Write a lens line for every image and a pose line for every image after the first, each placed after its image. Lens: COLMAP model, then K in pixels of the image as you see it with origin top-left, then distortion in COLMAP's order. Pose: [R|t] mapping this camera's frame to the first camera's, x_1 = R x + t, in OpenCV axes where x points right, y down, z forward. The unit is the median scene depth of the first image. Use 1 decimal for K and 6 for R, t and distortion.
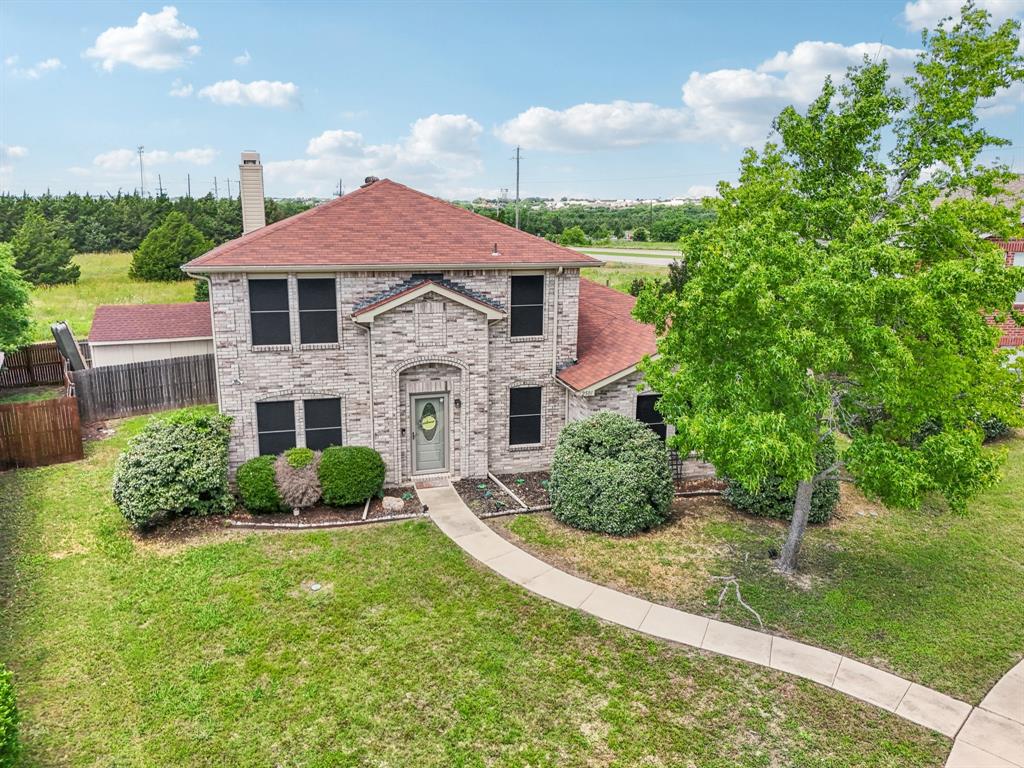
lens RADIAL K [[758.7, 0, 508.3], [0, 758.7, 378.5], [0, 0, 1]] dist [0.016543, -0.012455]
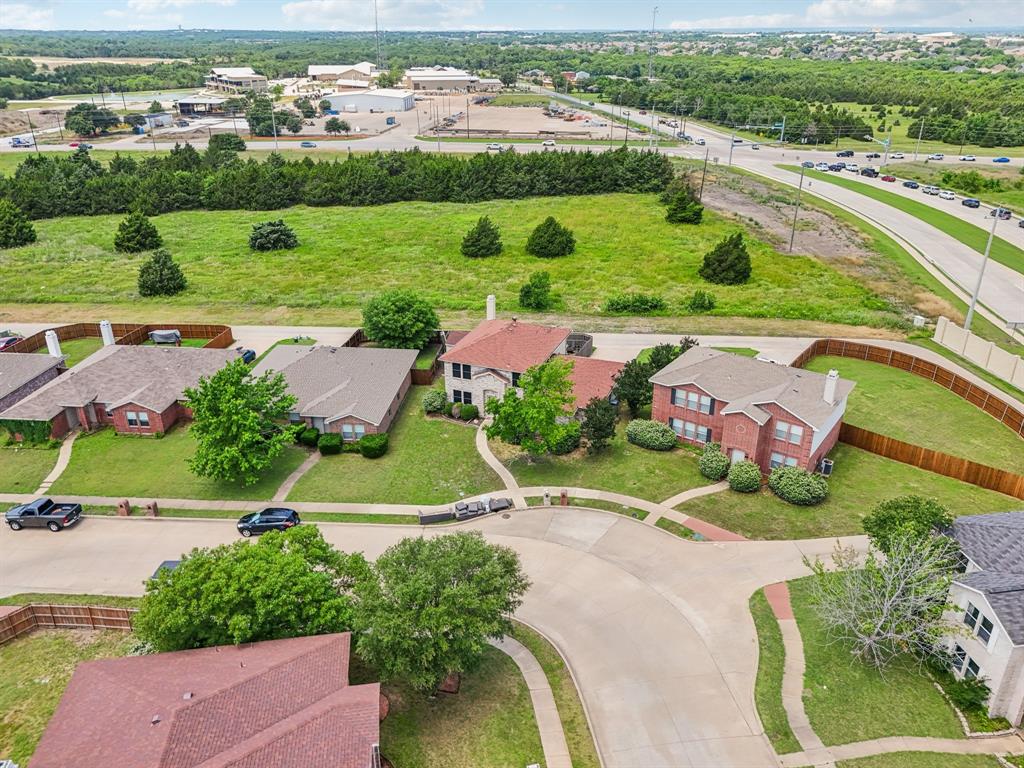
lens RADIAL K [[758.7, 0, 511.7], [0, 758.7, 384.4], [0, 0, 1]] dist [0.016543, -0.012455]
pose [[0.807377, 0.246099, -0.536263, 2.219284], [-0.126162, 0.959849, 0.250544, -1.114084], [0.576390, -0.134627, 0.806009, -2.234268]]
